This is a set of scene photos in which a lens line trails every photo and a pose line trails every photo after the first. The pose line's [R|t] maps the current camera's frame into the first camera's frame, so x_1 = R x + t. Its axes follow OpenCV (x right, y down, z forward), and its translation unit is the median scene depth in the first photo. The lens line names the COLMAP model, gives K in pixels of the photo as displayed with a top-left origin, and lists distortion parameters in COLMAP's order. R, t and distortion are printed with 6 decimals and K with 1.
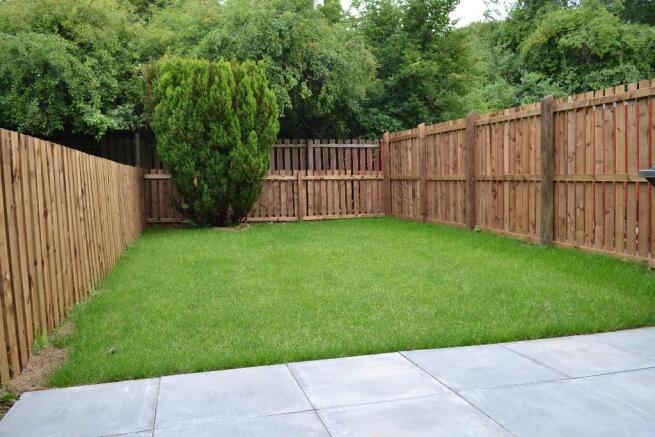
lens RADIAL K [[526.1, 0, 330.0], [0, 526.1, 220.8], [0, 0, 1]] dist [-0.076995, 0.001787]
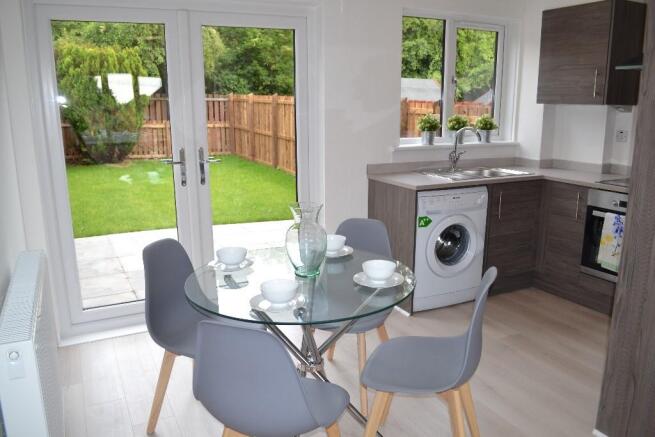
lens RADIAL K [[526.1, 0, 322.1], [0, 526.1, 222.4], [0, 0, 1]] dist [-0.076995, 0.001787]
pose [[0.978320, -0.014428, 0.206596, 0.054248], [-0.017943, 0.987914, 0.153958, -0.050821], [-0.206321, -0.154328, 0.966237, -0.448525]]
